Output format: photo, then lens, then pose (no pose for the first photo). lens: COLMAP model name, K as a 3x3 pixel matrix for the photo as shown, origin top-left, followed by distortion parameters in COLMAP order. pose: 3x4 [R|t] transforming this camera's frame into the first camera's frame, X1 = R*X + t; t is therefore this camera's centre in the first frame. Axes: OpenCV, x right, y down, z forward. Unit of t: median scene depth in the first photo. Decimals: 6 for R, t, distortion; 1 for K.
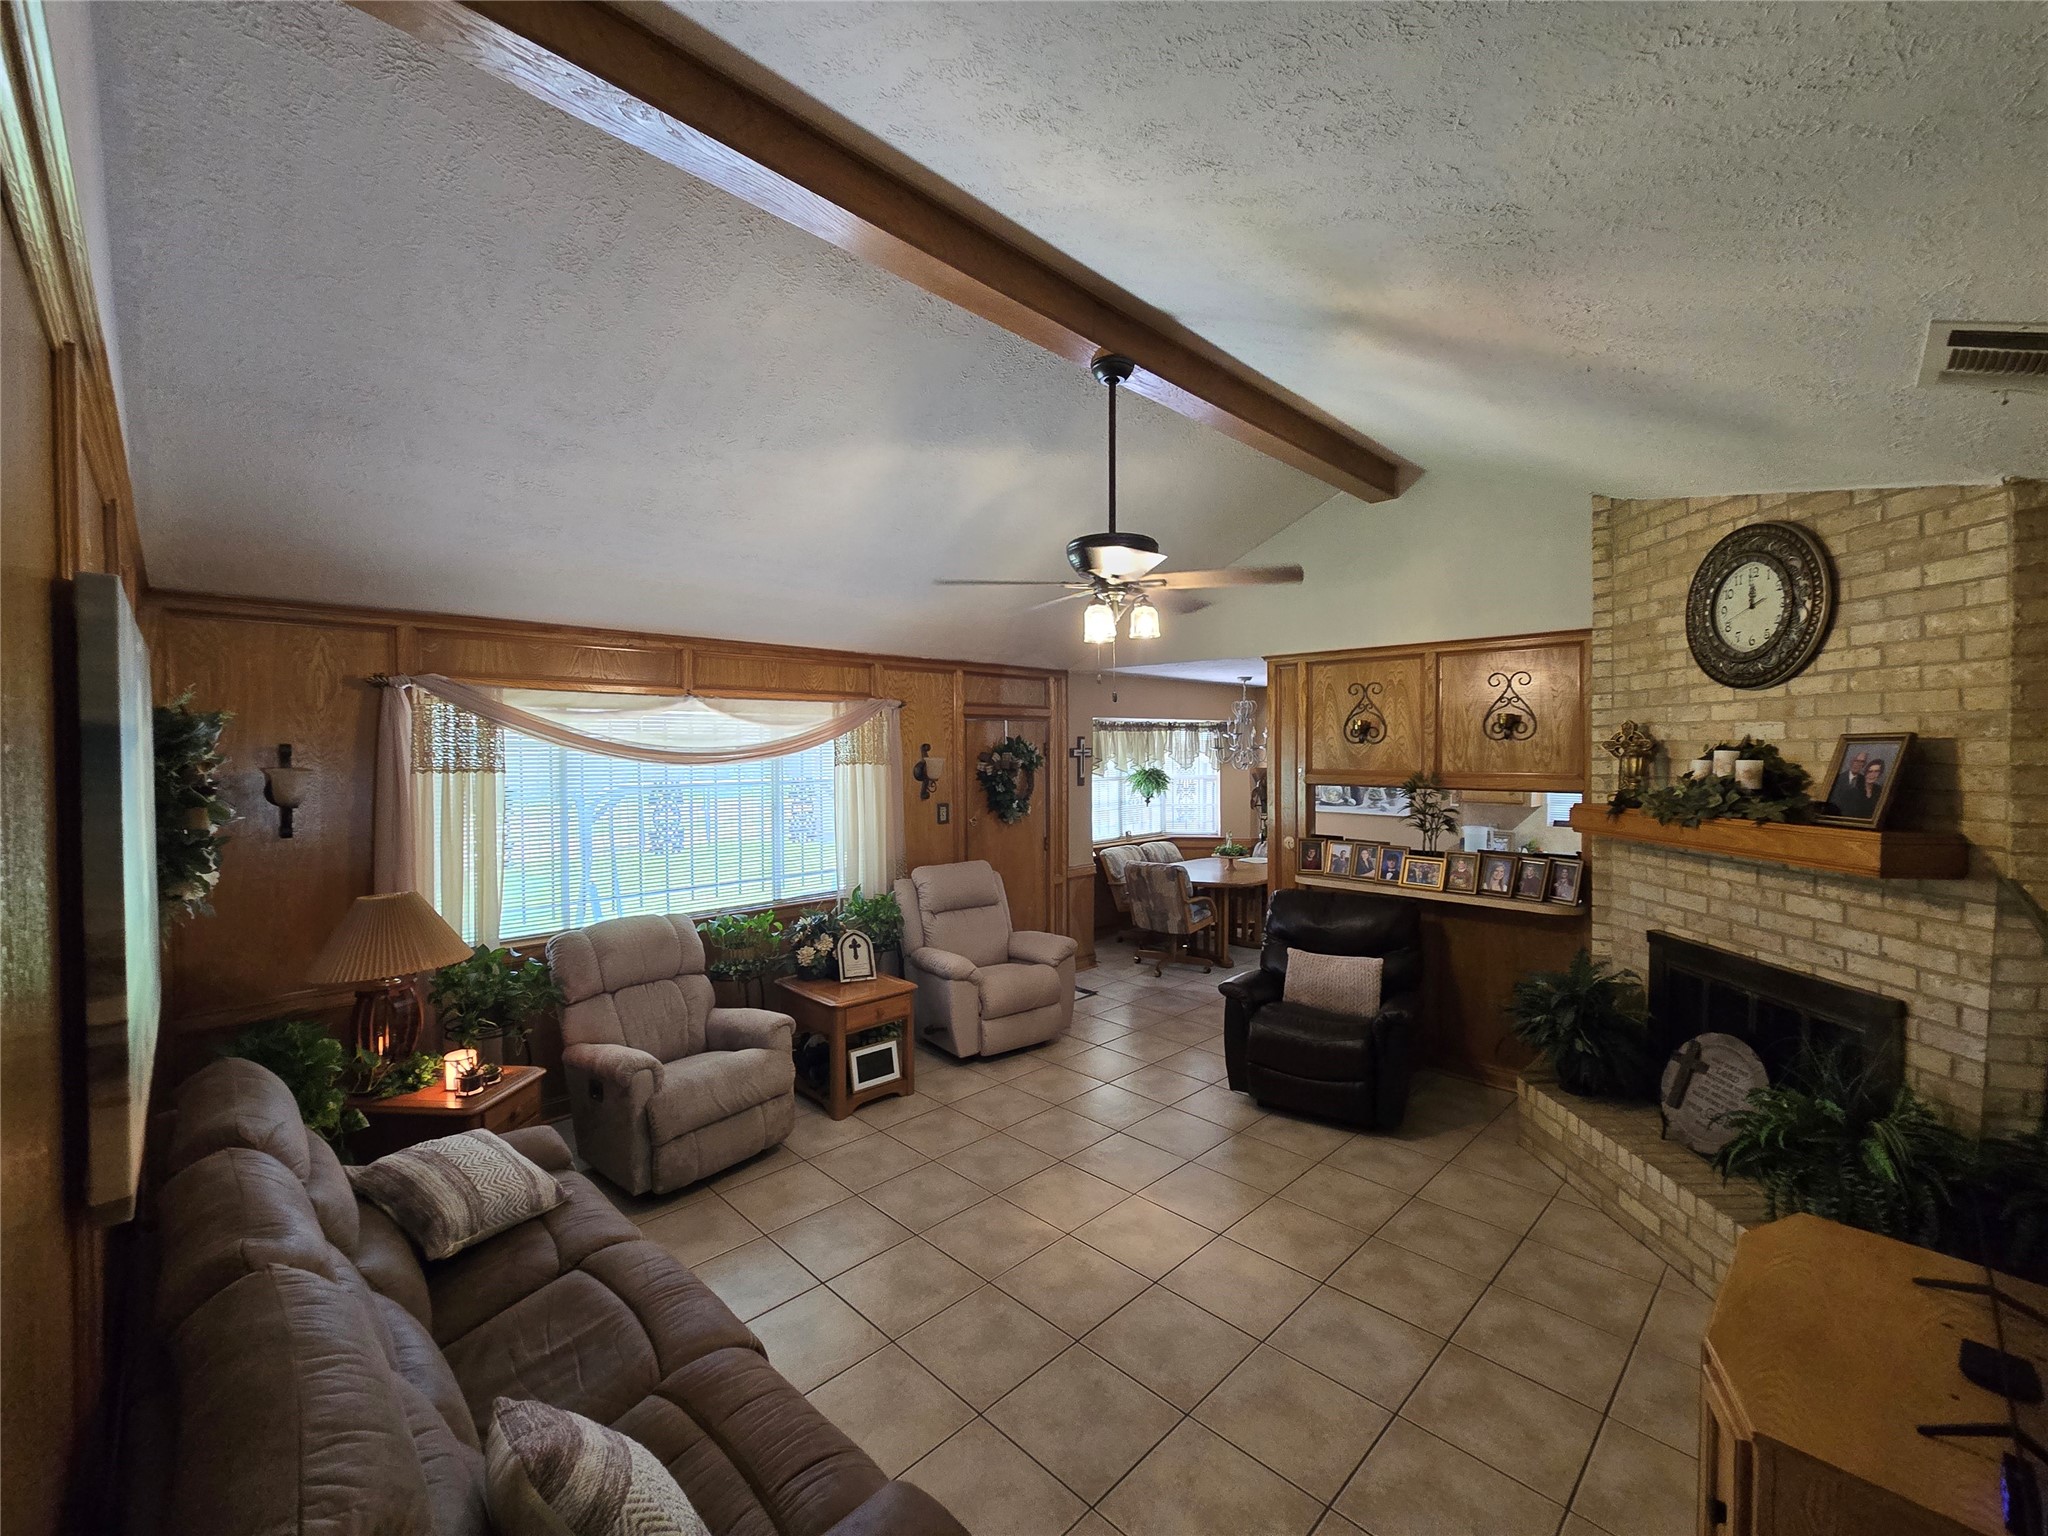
lens RADIAL K [[846.3, 0, 1027.5], [0, 846.3, 770.4], [0, 0, 1]] dist [0.001379, 0.001362]
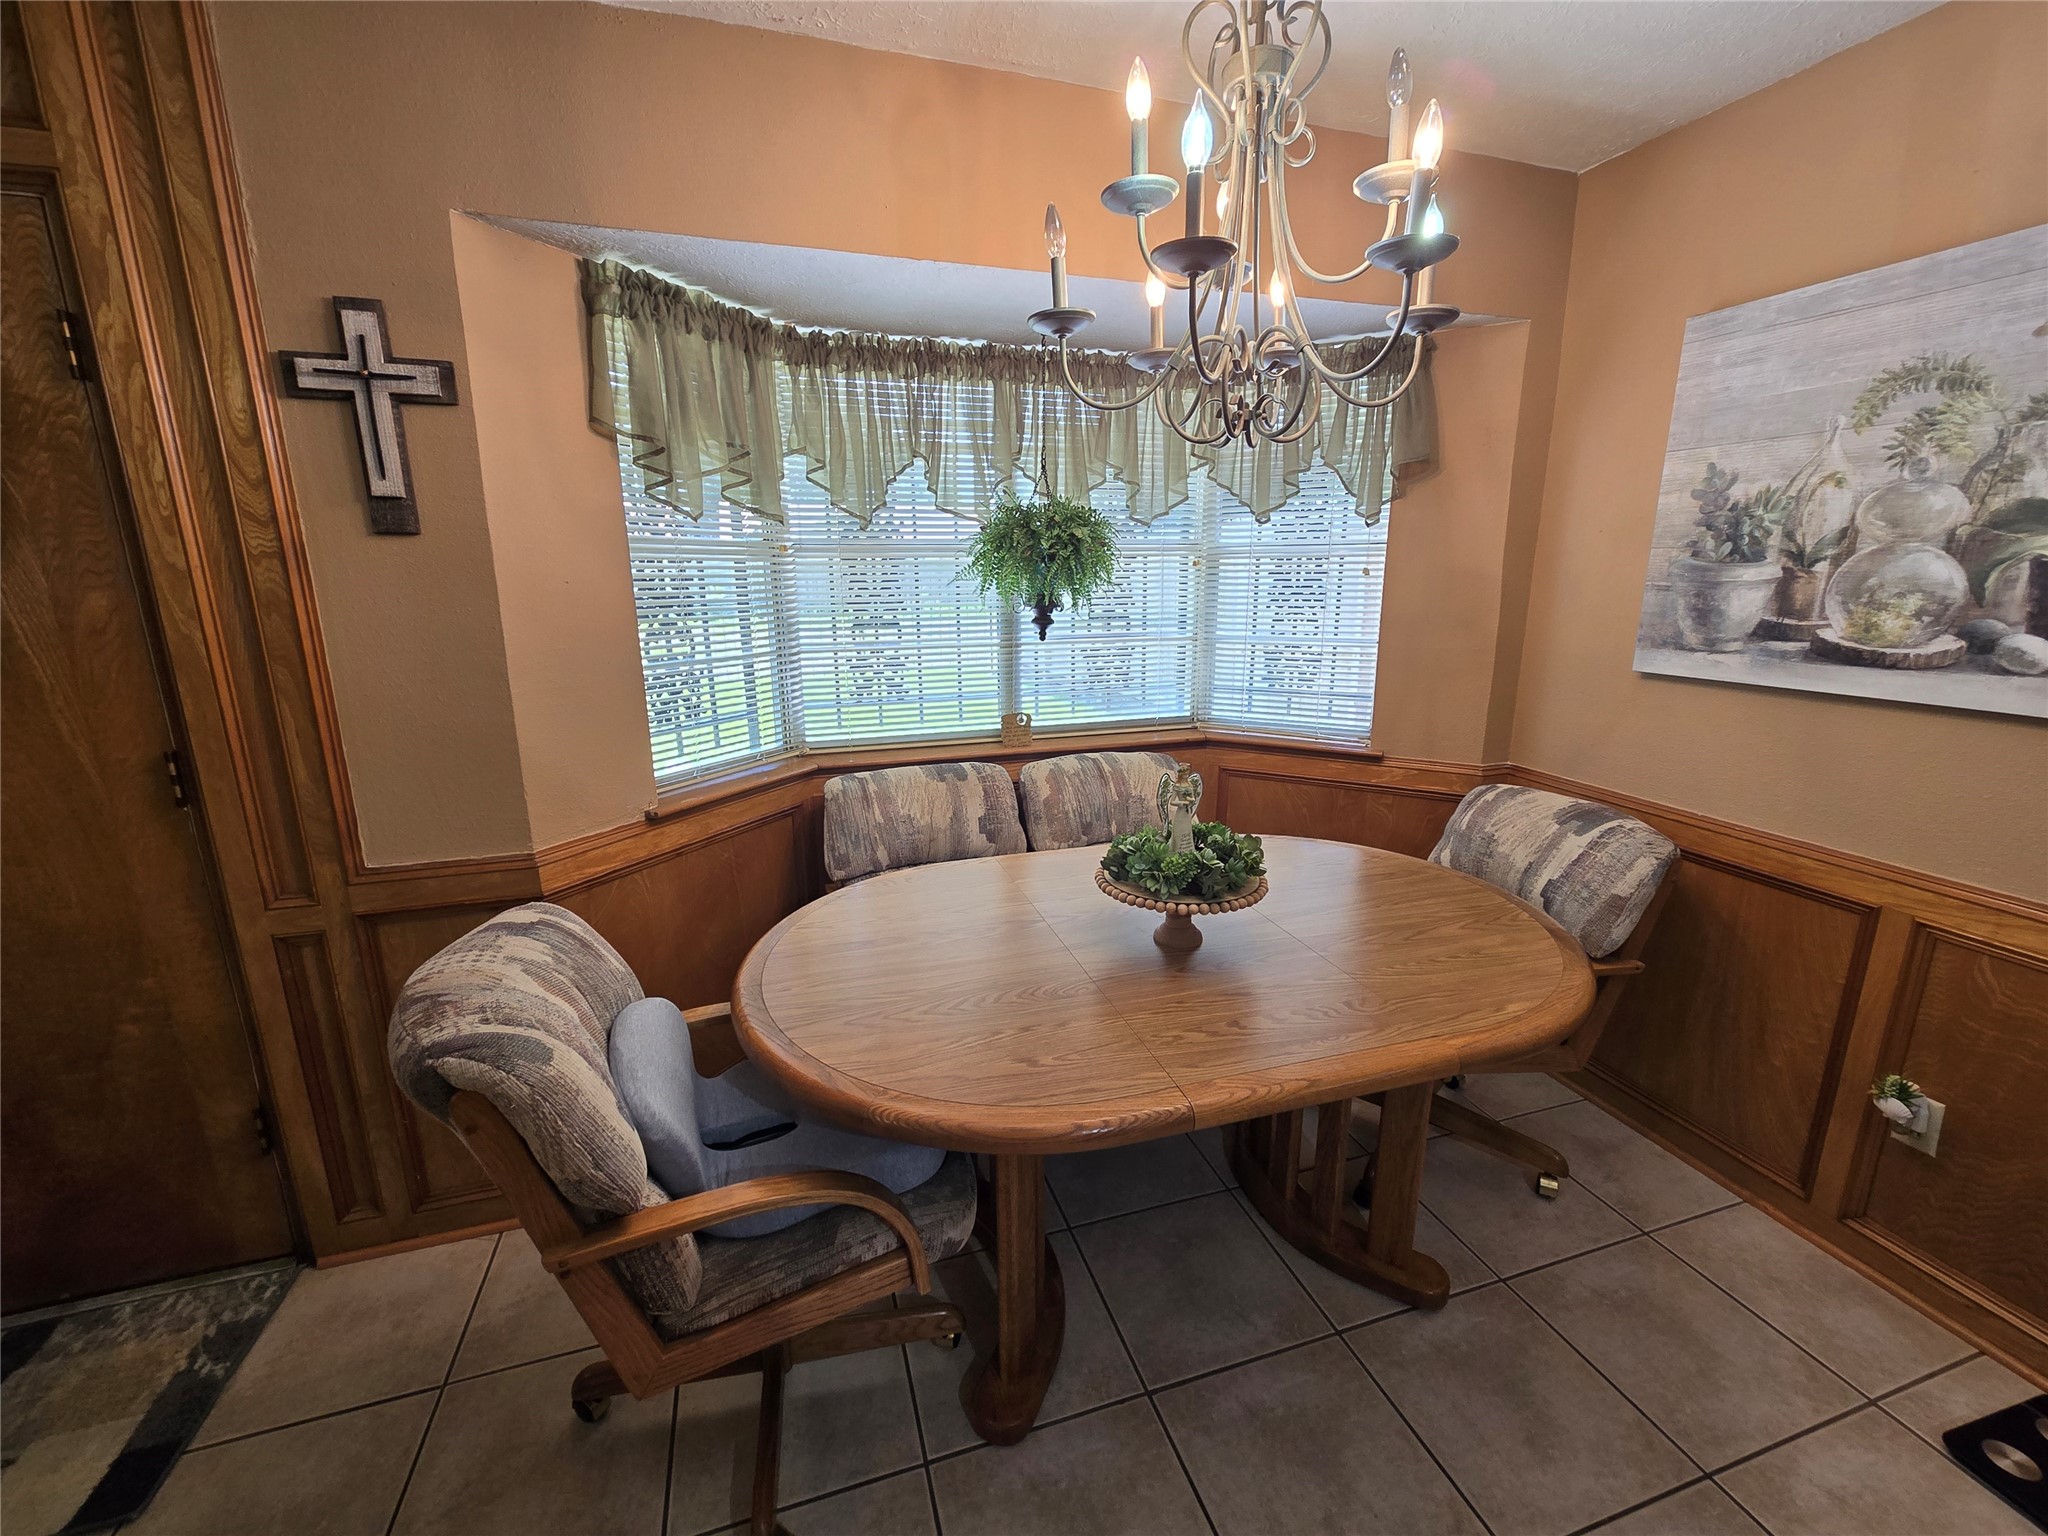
lens RADIAL K [[846.3, 0, 1035.6], [0, 846.3, 766.7], [0, 0, 1]] dist [0.001379, 0.001362]
pose [[0.889729, 0.100950, -0.445187, 0.605378], [-0.011063, 0.979723, 0.200049, 0.059347], [0.456355, -0.173064, 0.872805, 1.609525]]
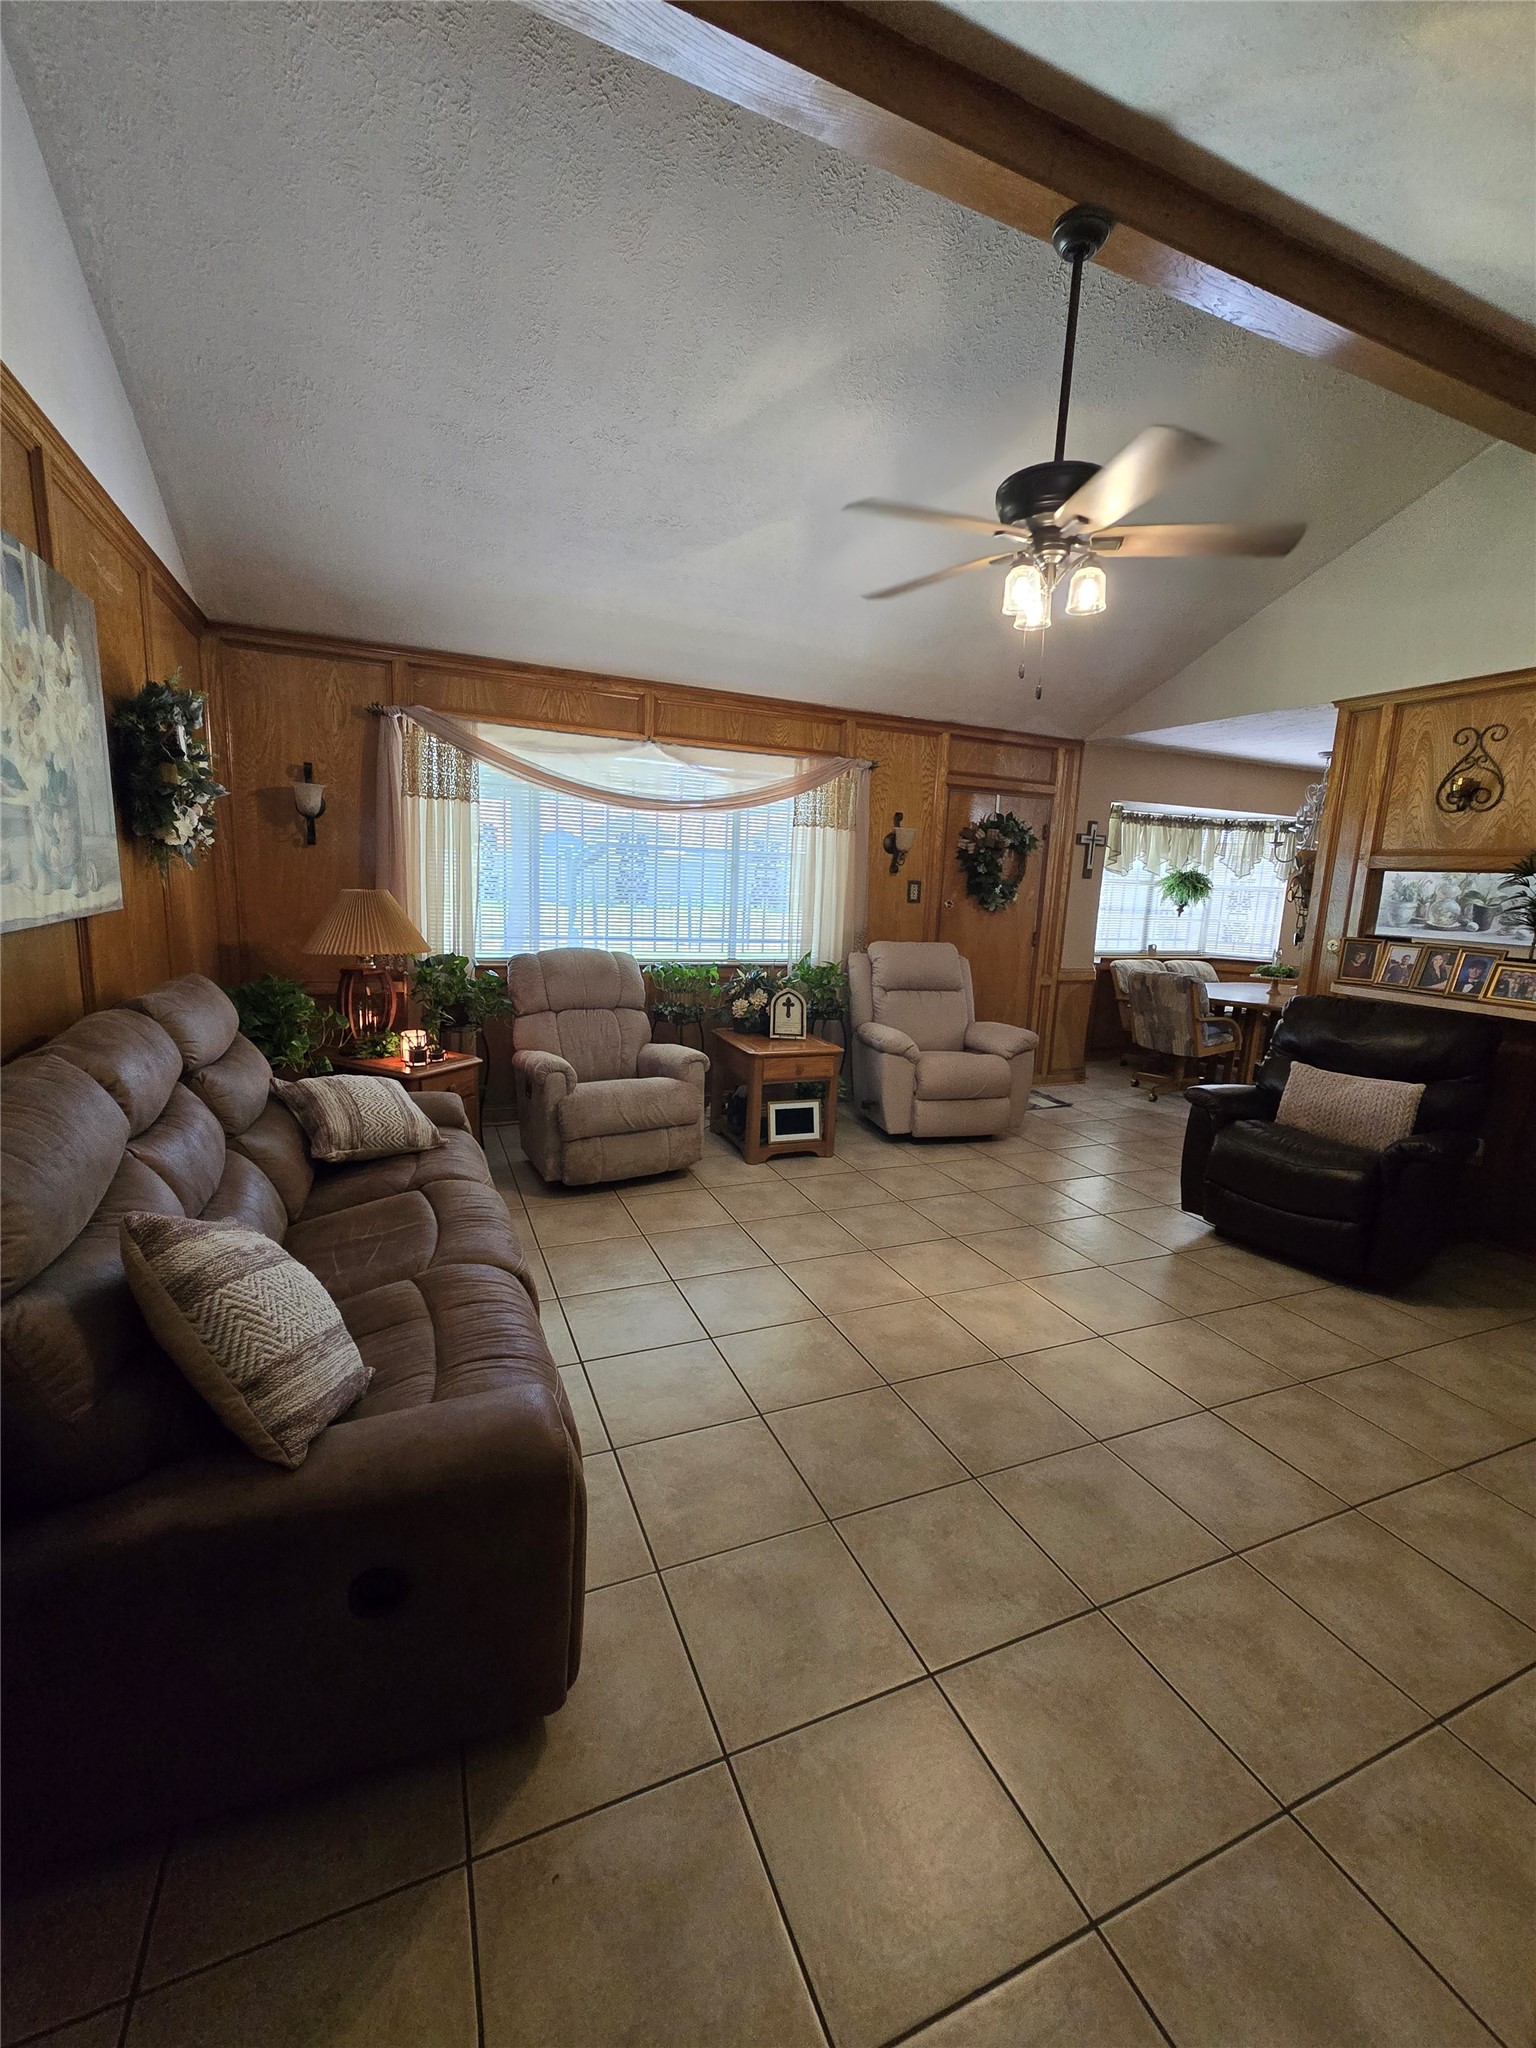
lens RADIAL K [[846.3, 0, 771.3], [0, 846.3, 1029.1], [0, 0, 1]] dist [0.001379, 0.001362]
pose [[0.929219, 0.109387, -0.352968, 0.159641], [-0.058217, 0.986589, 0.152489, 0.106588], [0.364915, -0.121147, 0.923126, 0.096897]]
